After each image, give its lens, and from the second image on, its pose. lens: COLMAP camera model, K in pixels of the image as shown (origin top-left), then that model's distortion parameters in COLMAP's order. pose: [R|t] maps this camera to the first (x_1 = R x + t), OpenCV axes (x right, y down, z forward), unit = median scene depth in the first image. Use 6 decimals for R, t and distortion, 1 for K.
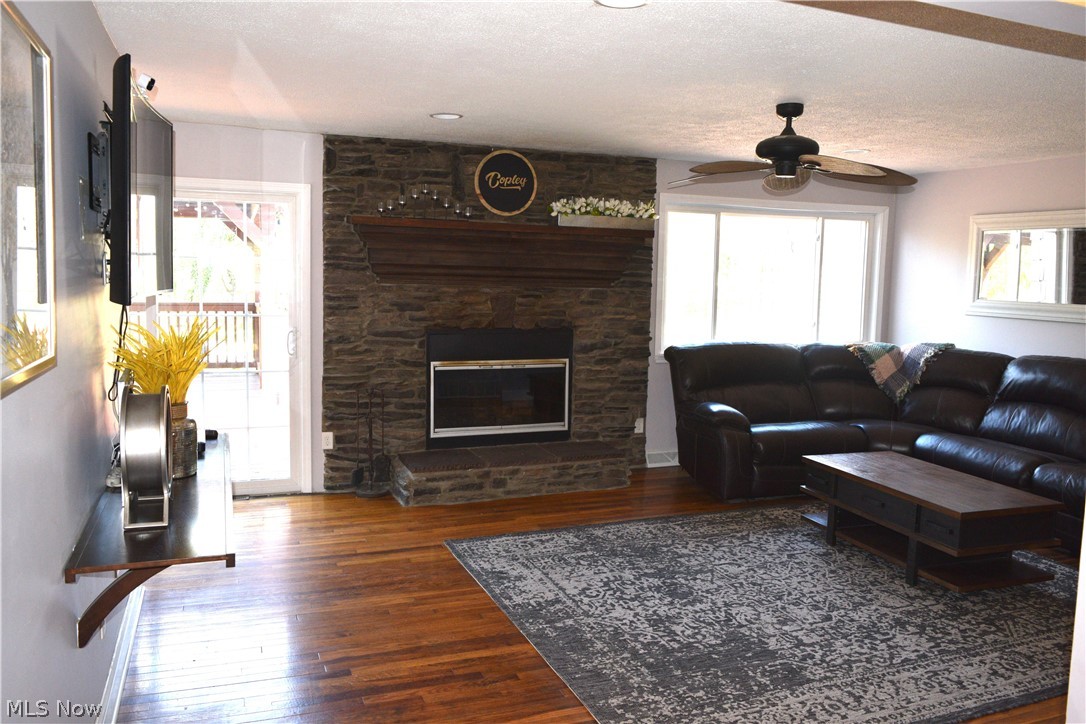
lens RADIAL K [[836.9, 0, 548.9], [0, 836.9, 360.8], [0, 0, 1]] dist [-0.019983, 0.005003]
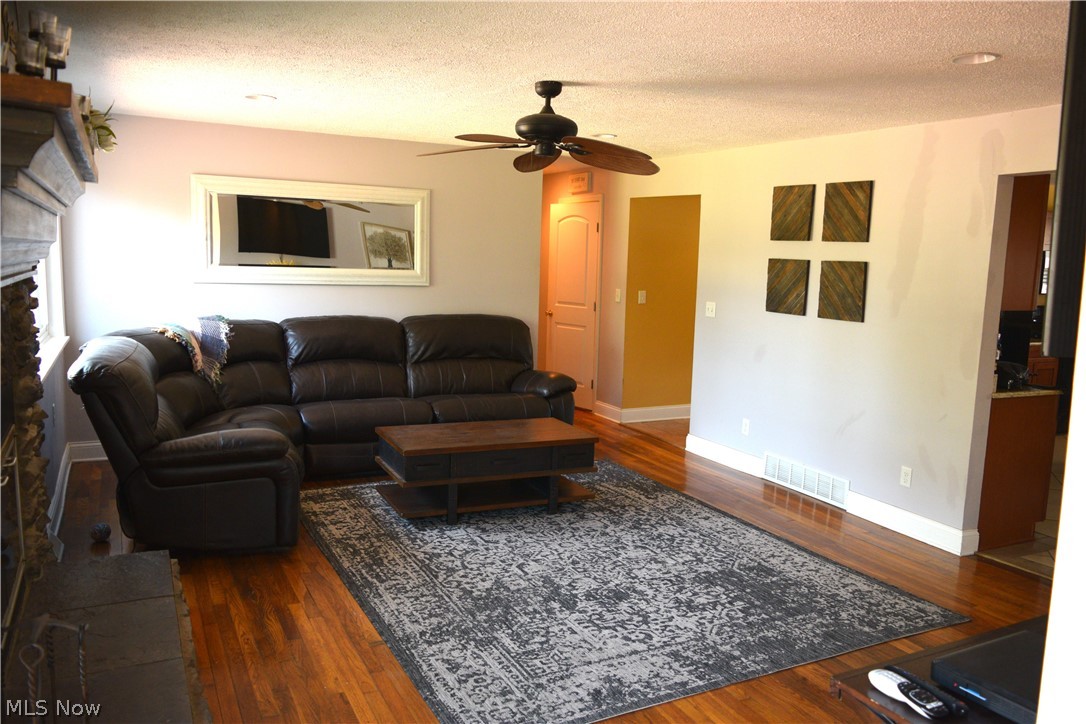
lens RADIAL K [[836.9, 0, 548.9], [0, 836.9, 360.8], [0, 0, 1]] dist [-0.019983, 0.005003]
pose [[-0.098879, -0.152875, 0.983286, -0.599270], [0.072406, 0.984404, 0.160330, -0.118353], [-0.992462, 0.087049, -0.086268, 0.918576]]
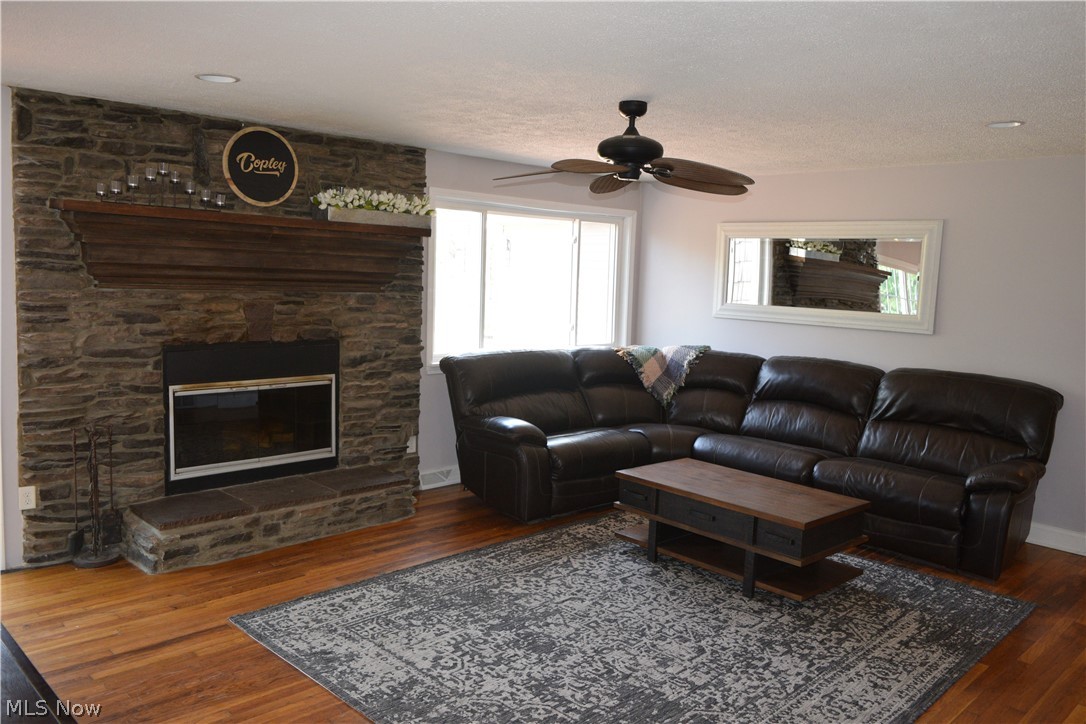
lens RADIAL K [[836.9, 0, 548.9], [0, 836.9, 360.8], [0, 0, 1]] dist [-0.019983, 0.005003]
pose [[0.918653, -0.031021, 0.393845, -0.142374], [0.026972, 0.999511, 0.015814, -0.030334], [-0.394143, -0.003904, 0.919041, 0.149240]]
